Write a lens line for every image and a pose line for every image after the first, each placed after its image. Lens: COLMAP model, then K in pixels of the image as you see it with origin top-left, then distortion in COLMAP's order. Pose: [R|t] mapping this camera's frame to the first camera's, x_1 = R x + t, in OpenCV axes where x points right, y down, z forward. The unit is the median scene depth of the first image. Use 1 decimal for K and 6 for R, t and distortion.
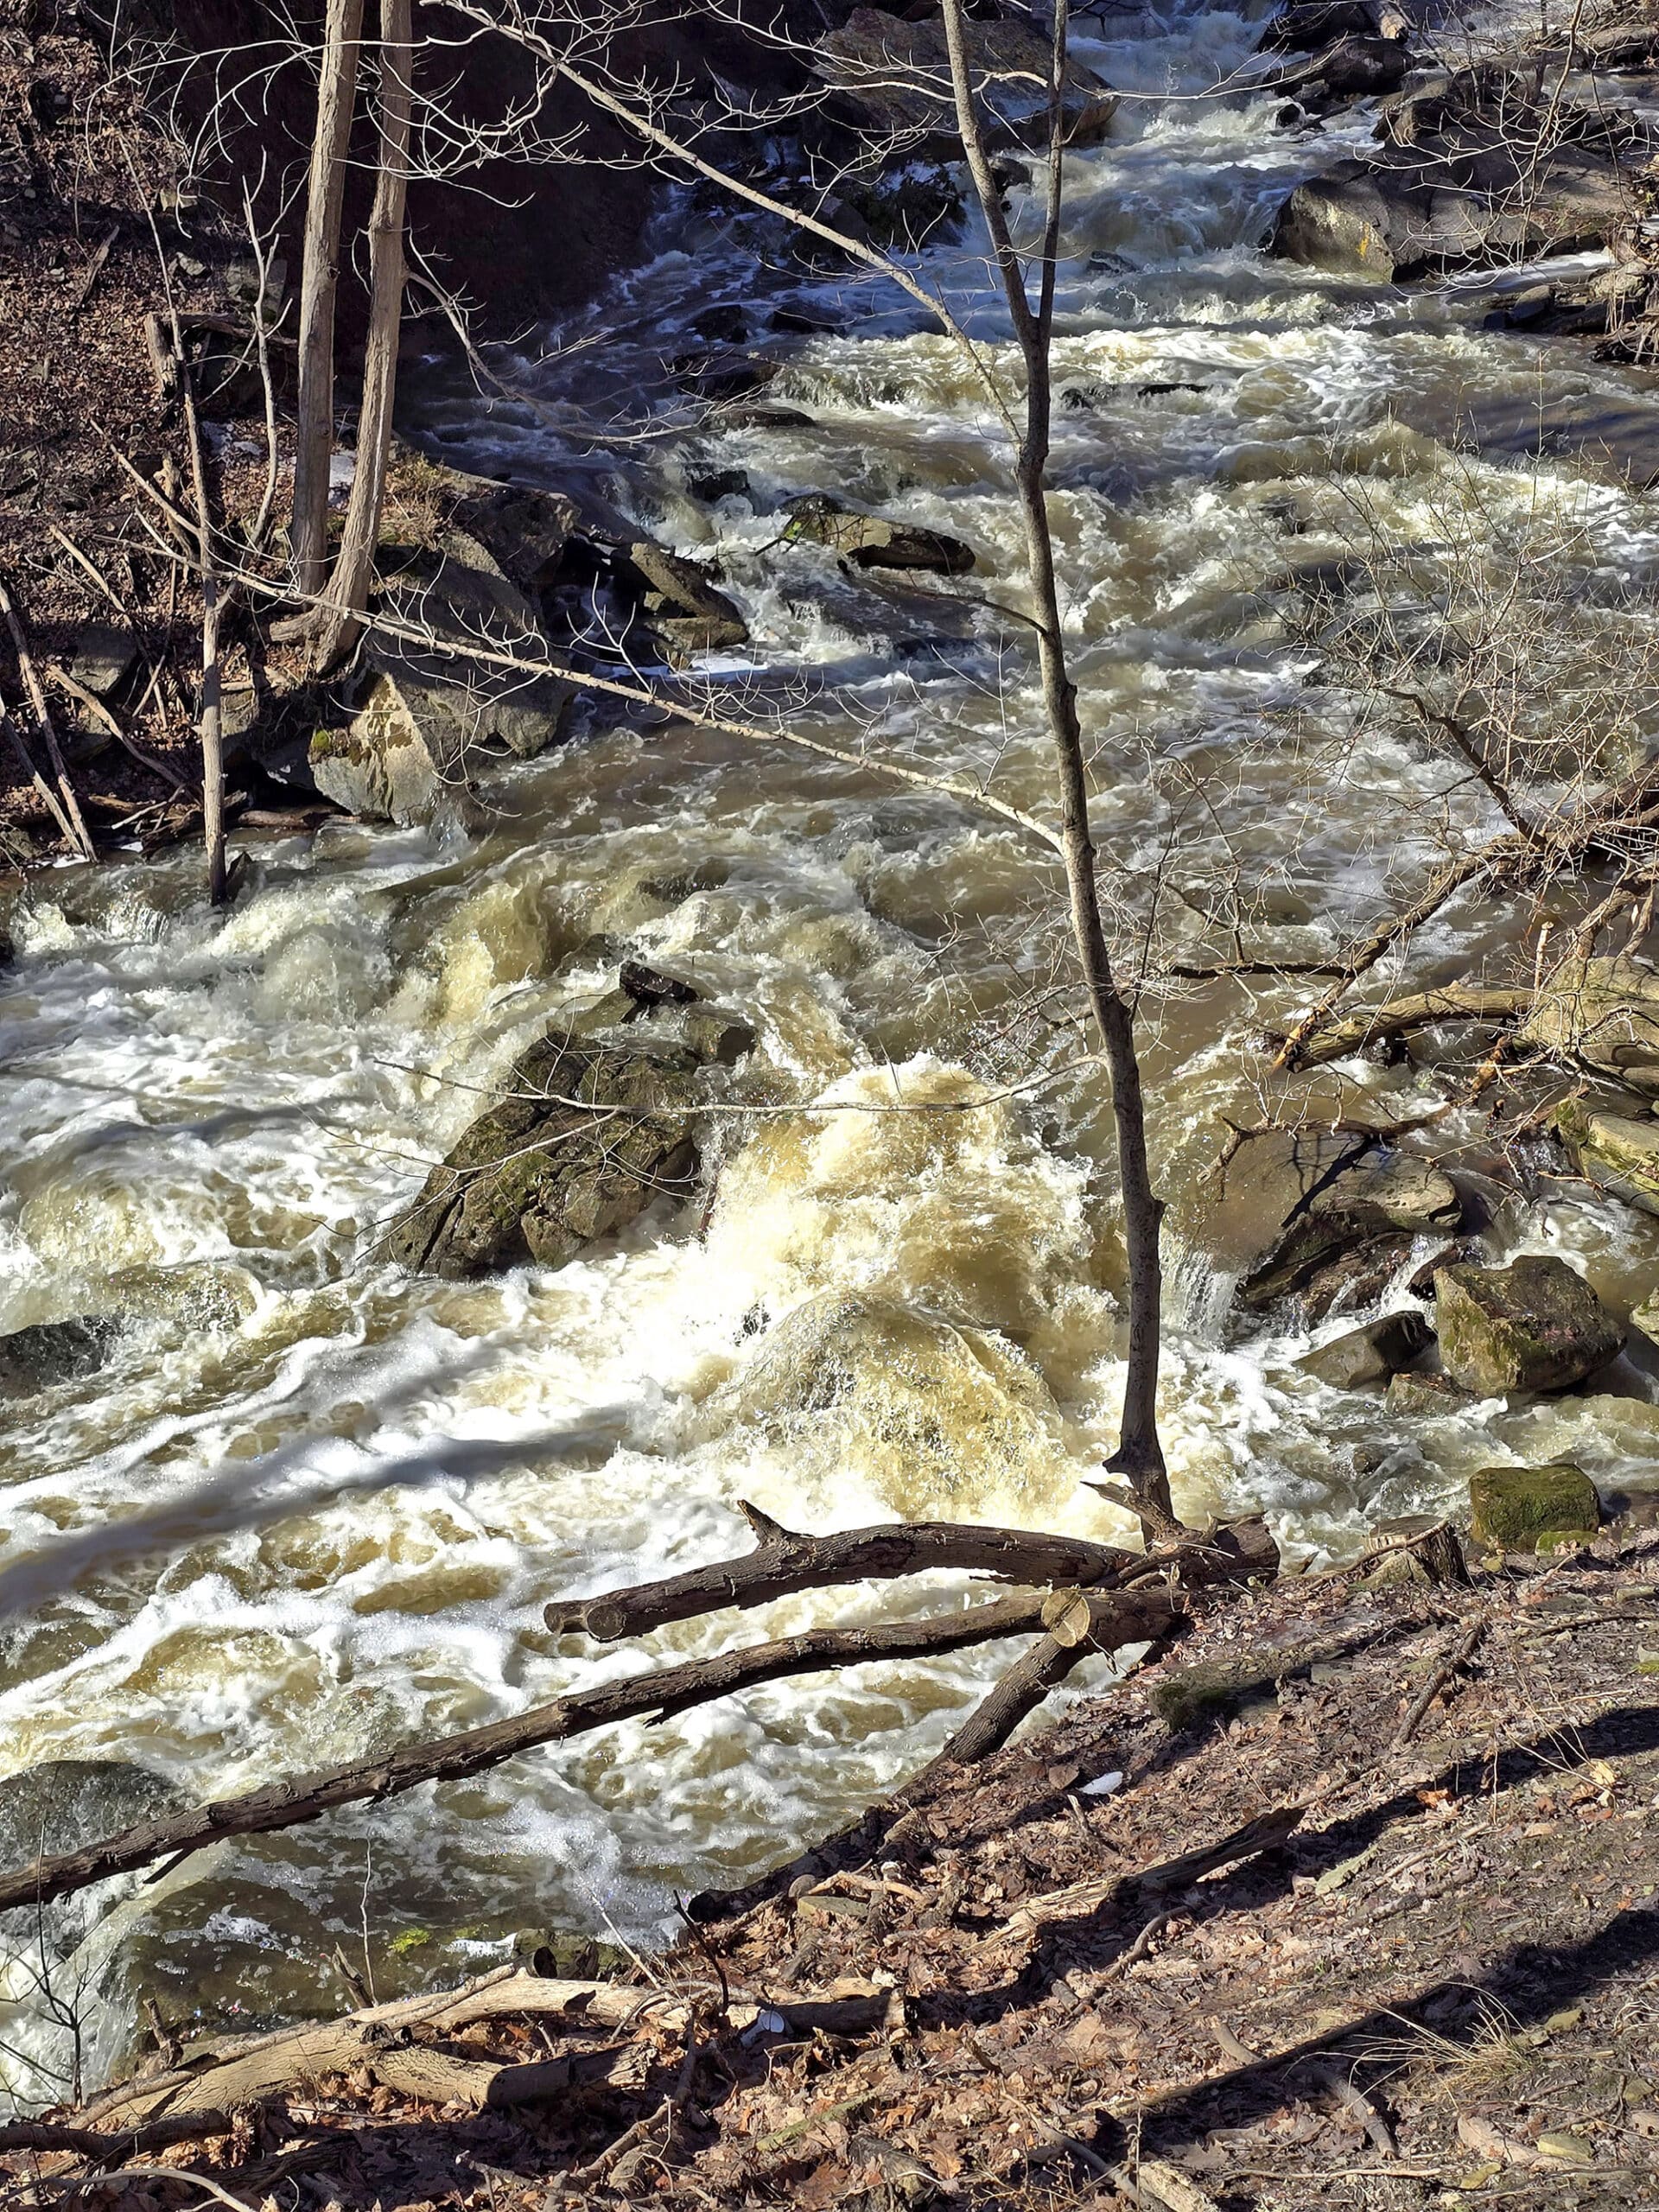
lens RADIAL K [[3222.0, 0, 829.5], [0, 3222.0, 1106.0], [0, 0, 1]] dist [0.227309, -0.685247]
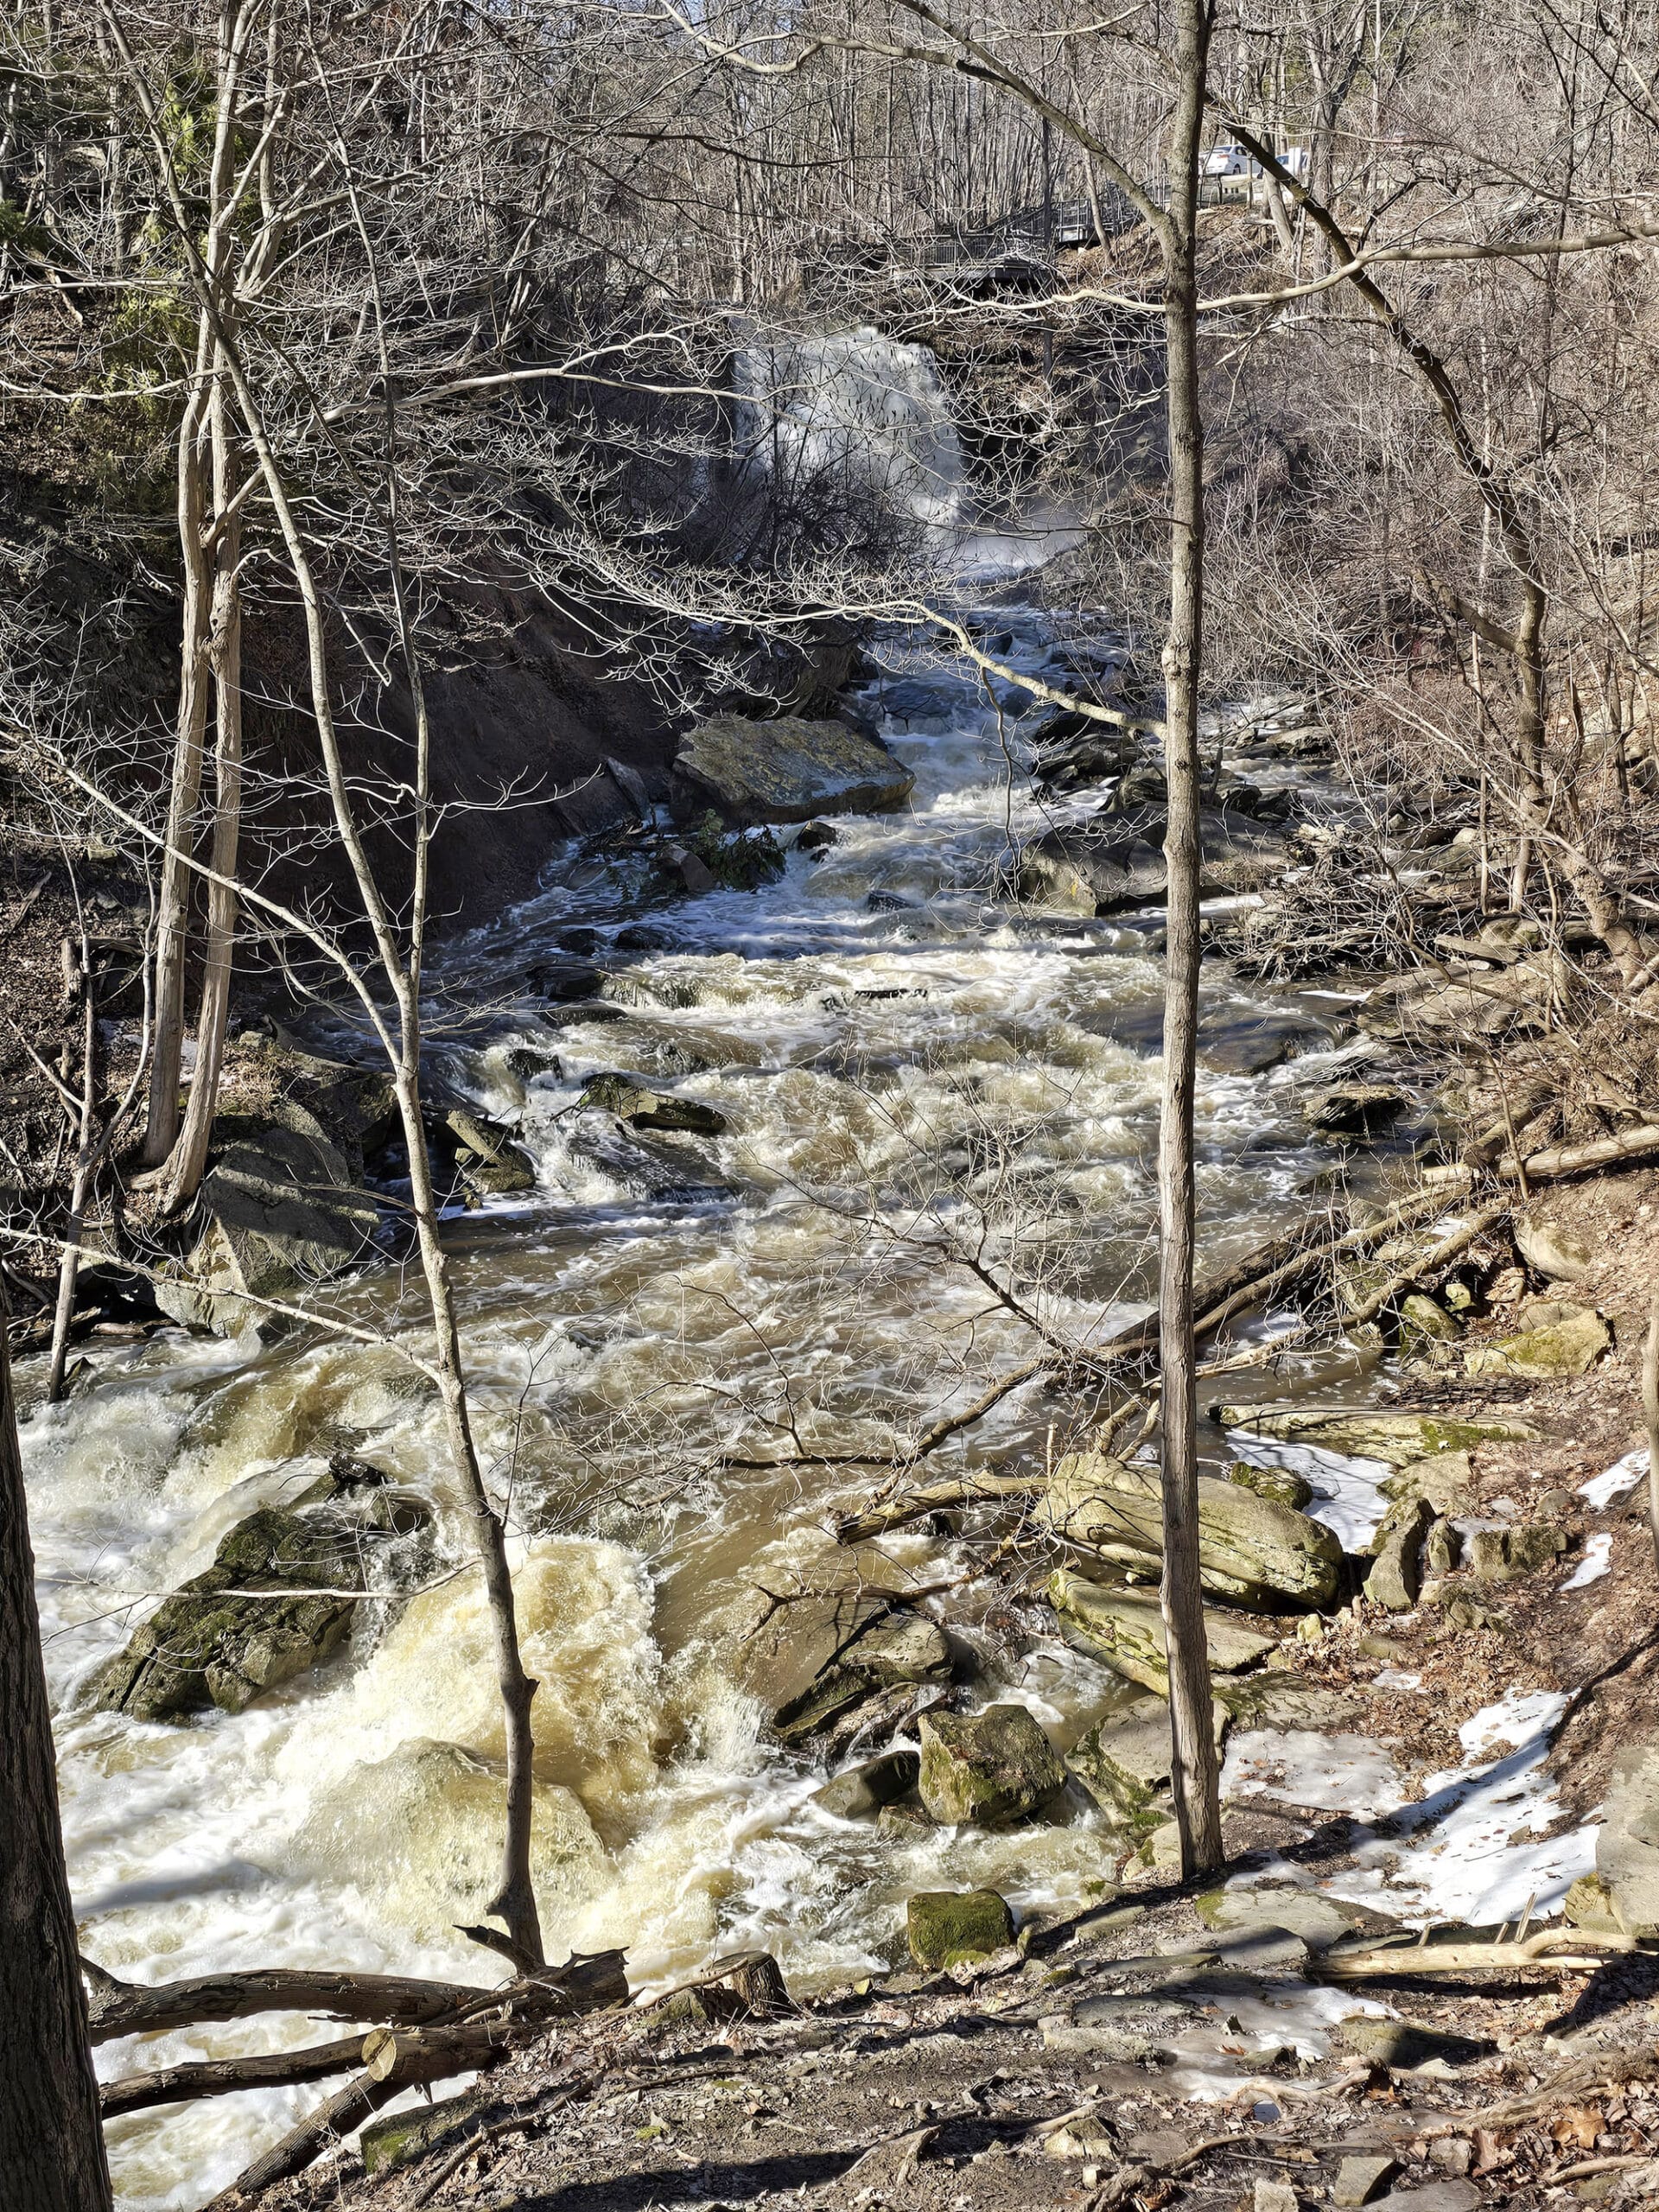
lens RADIAL K [[2496.2, 0, 939.7], [0, 2496.2, 1132.7], [0, 0, 1]] dist [0.184586, -0.424683]
pose [[0.999964, 0.004929, -0.006936, 0.152633], [-0.005920, 0.988502, -0.151091, -0.017970], [0.006112, 0.151126, 0.988496, 0.025479]]
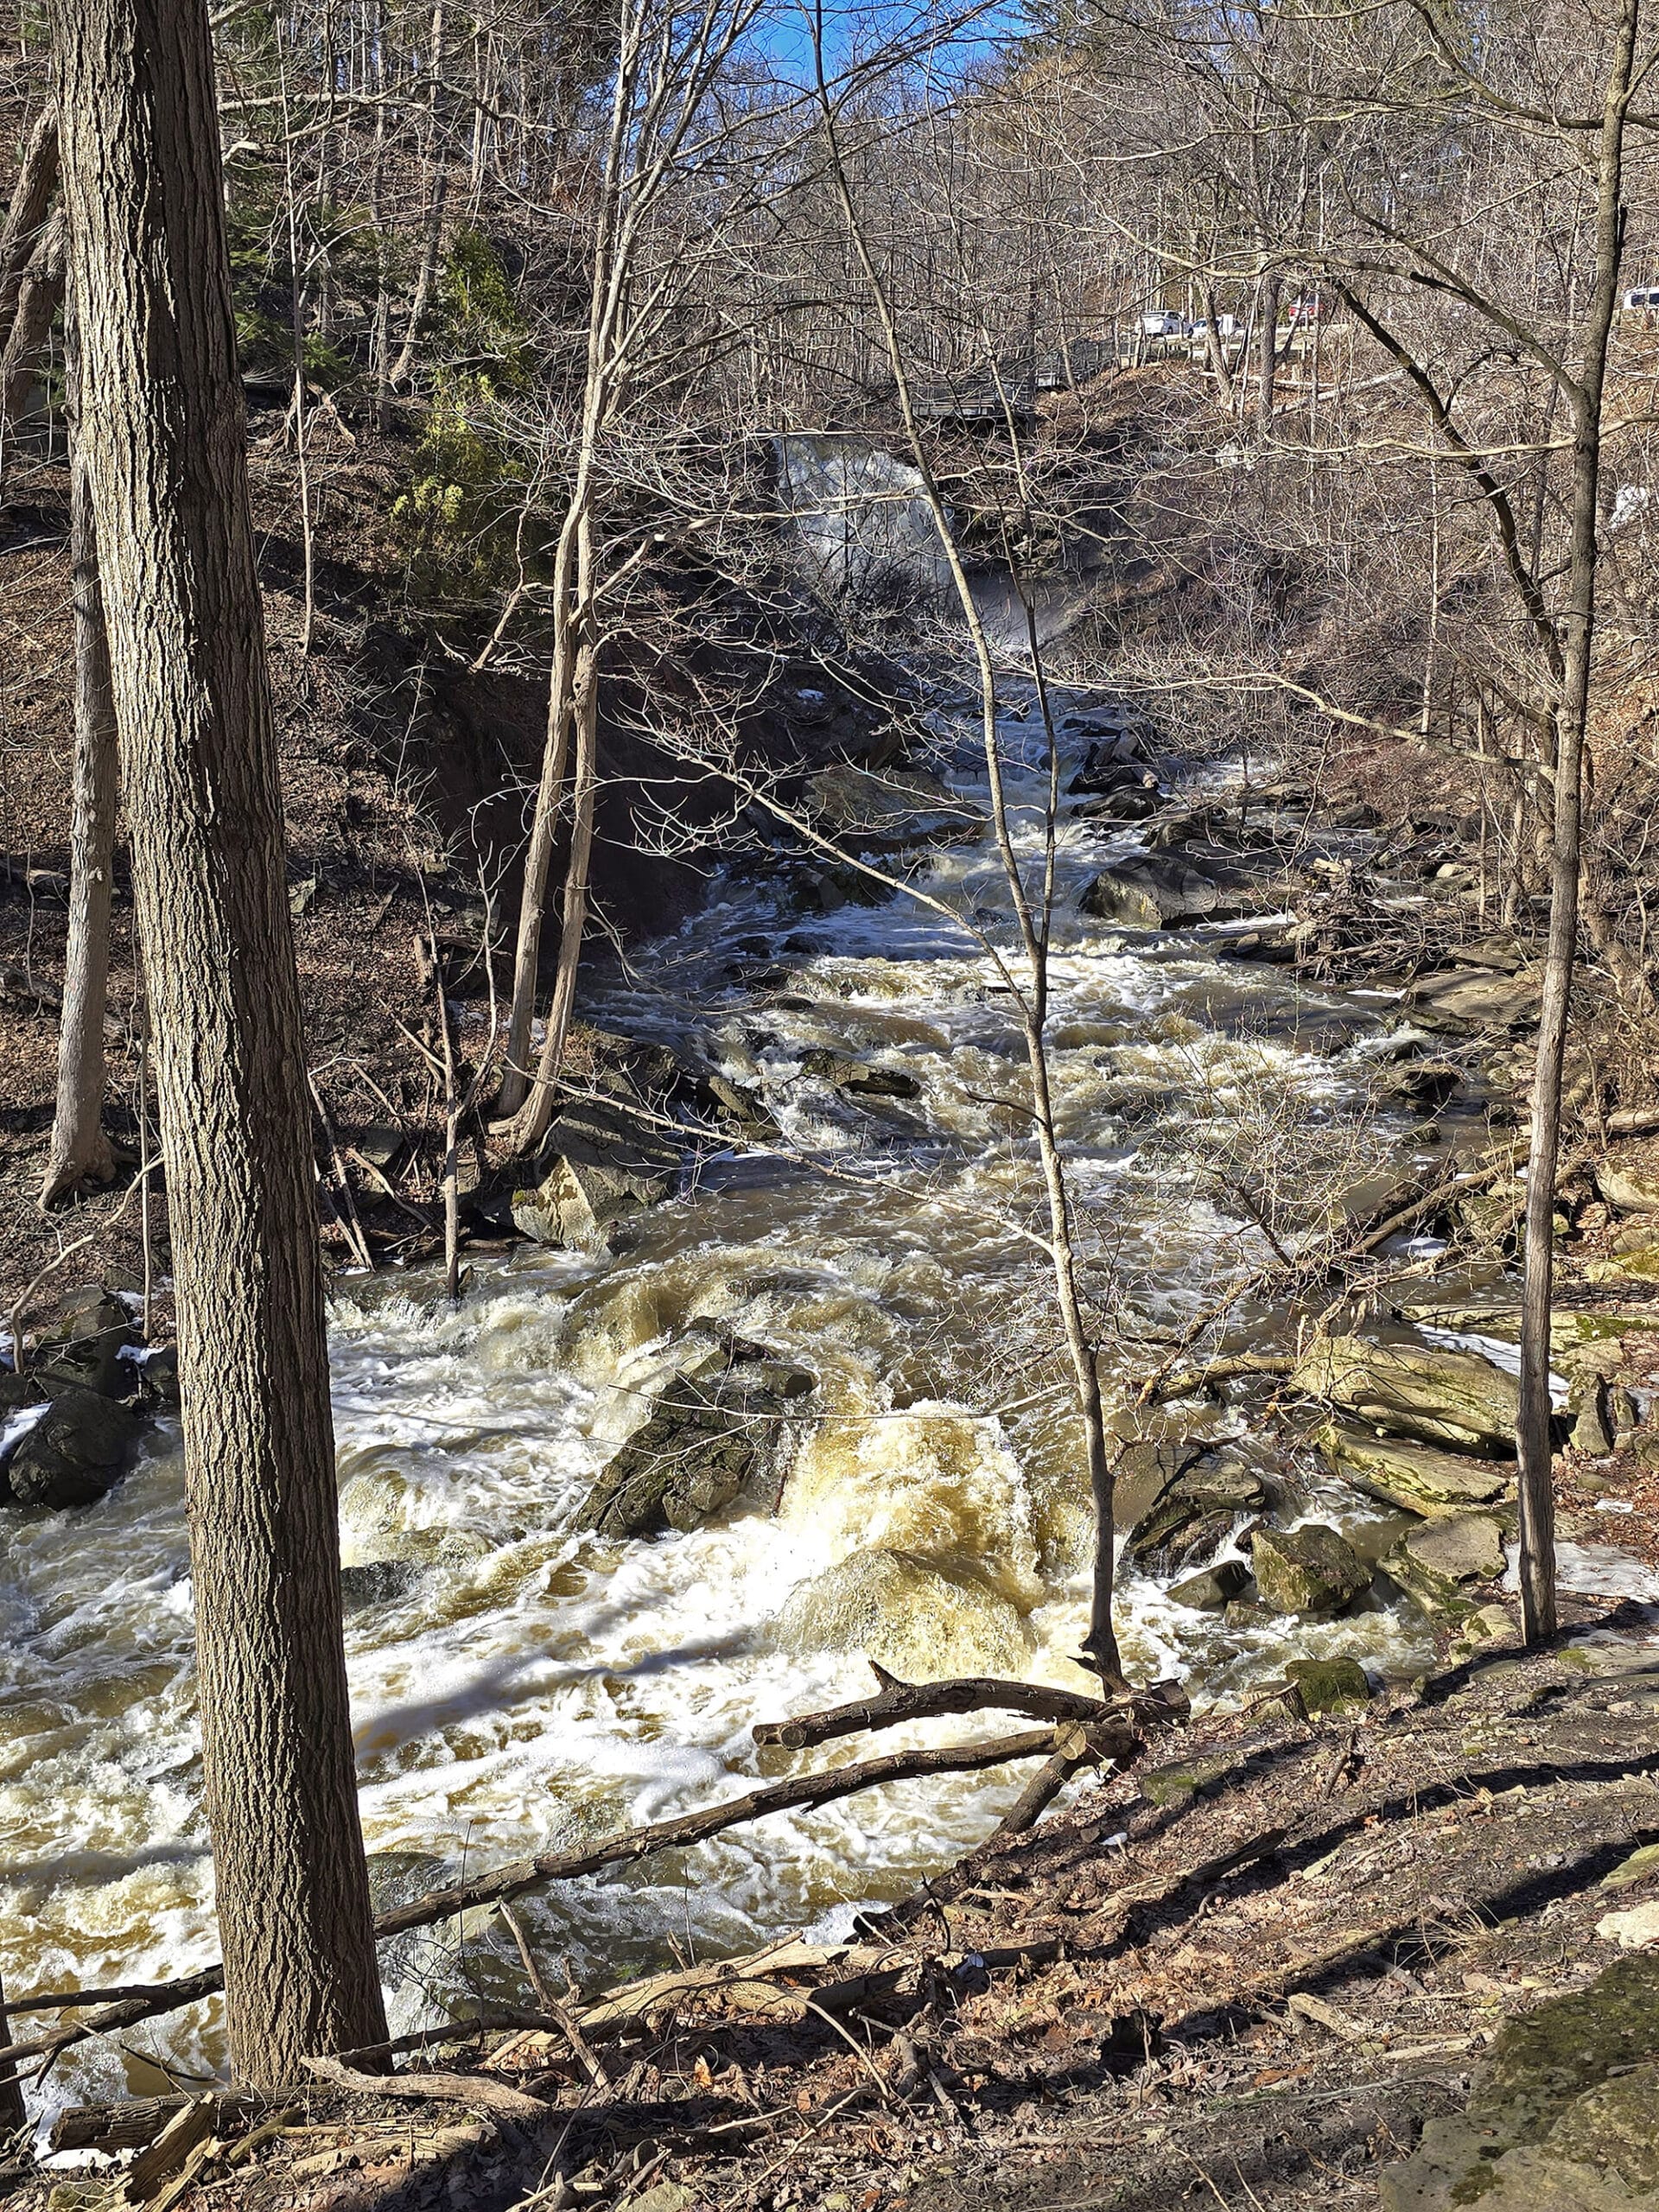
lens RADIAL K [[2134.4, 0, 829.5], [0, 2134.4, 1106.0], [0, 0, 1]] dist [0.140806, -0.239978]
pose [[0.999009, 0.013338, 0.042467, -0.050663], [-0.006258, 0.986659, -0.162680, 0.013424], [-0.044071, 0.162253, 0.985765, -0.044192]]
